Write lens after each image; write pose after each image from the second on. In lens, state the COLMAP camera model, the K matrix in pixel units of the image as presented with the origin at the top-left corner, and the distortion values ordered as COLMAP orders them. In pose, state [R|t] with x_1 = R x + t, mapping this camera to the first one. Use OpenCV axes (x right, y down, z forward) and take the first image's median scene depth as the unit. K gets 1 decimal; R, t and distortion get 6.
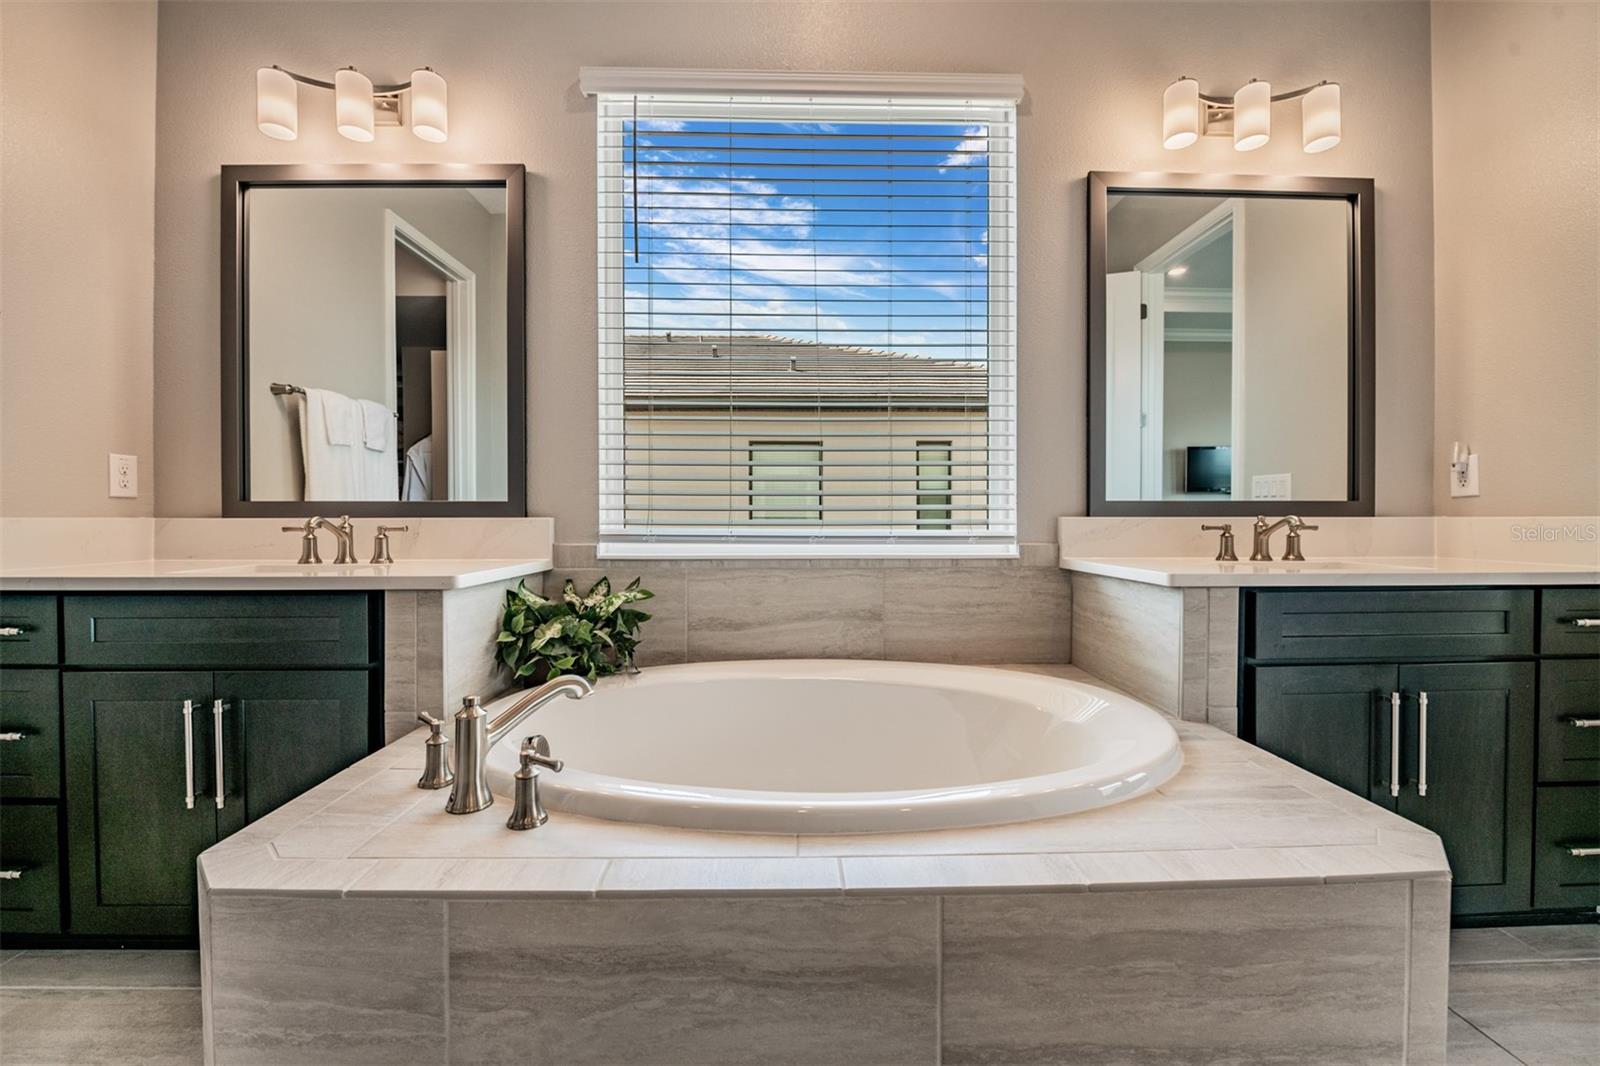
lens RADIAL K [[614.7, 0, 804.4], [0, 614.7, 520.0], [0, 0, 1]] dist [-0.008091, -0.000227]
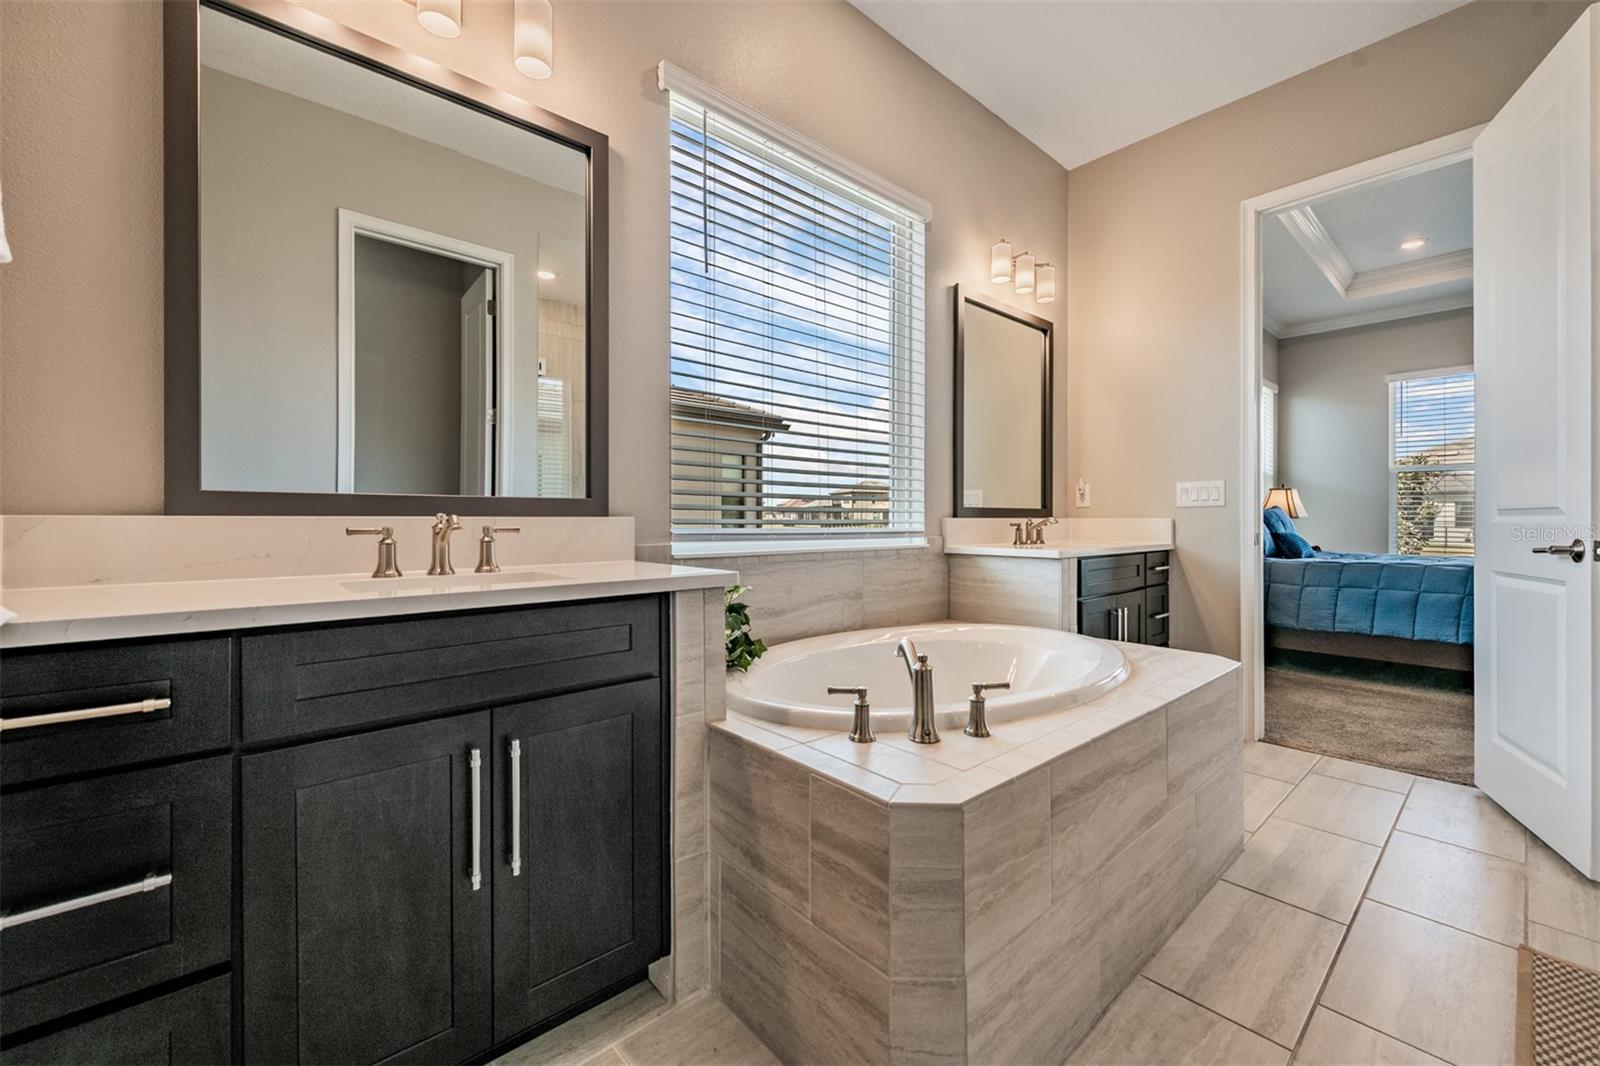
lens RADIAL K [[647.1, 0, 800.5], [0, 647.1, 512.6], [0, 0, 1]] dist [0.013373, -0.000140]
pose [[0.761221, 0.008142, 0.648441, -0.862023], [-0.001164, 0.999937, -0.011189, 0.000308], [-0.648491, 0.007763, 0.761182, 0.063097]]
